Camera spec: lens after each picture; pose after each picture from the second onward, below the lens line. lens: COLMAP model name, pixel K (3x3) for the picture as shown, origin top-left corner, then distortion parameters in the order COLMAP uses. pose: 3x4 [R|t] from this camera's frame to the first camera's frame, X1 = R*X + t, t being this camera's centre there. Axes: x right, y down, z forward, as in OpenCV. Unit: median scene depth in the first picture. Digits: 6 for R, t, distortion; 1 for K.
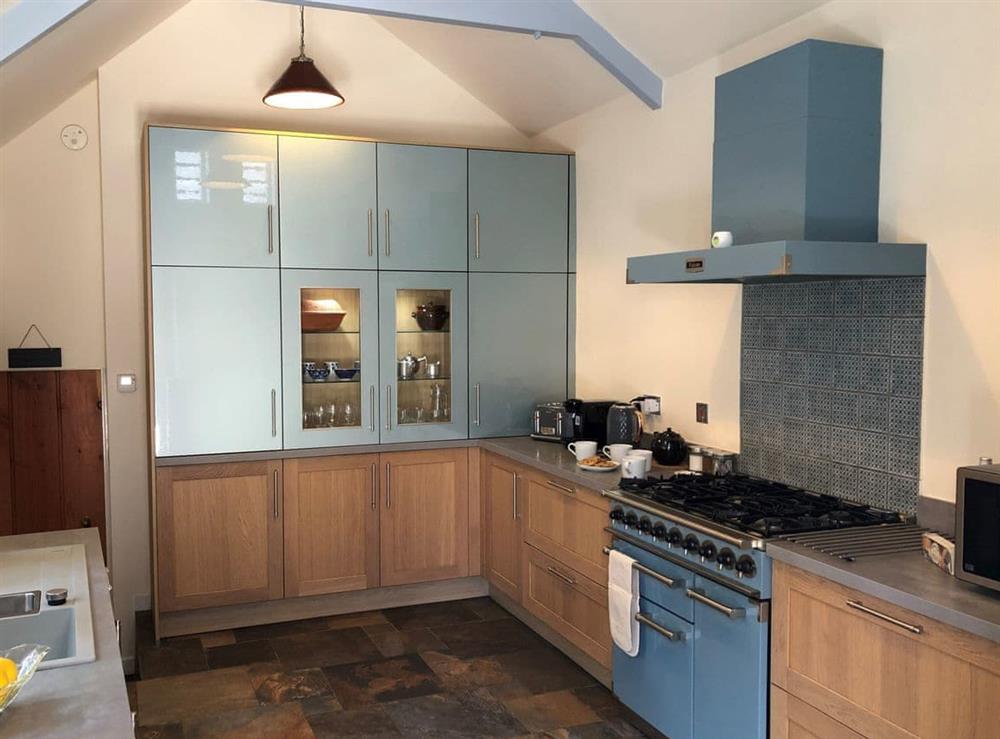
lens RADIAL K [[851.7, 0, 476.9], [0, 851.7, 341.6], [0, 0, 1]] dist [0.121581, -0.318314]
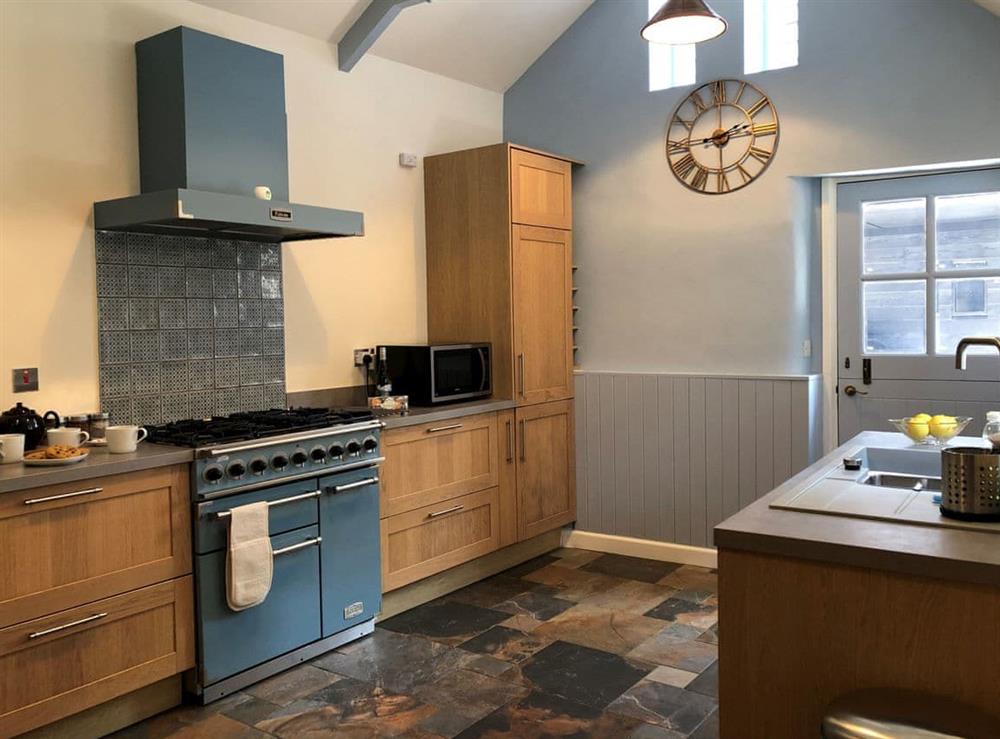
lens RADIAL K [[851.7, 0, 476.9], [0, 851.7, 341.6], [0, 0, 1]] dist [0.121581, -0.318314]
pose [[-0.555287, -0.009703, 0.831602, -0.744487], [0.038309, 0.998572, 0.037232, 0.040606], [-0.830776, 0.052533, -0.554122, 1.283760]]
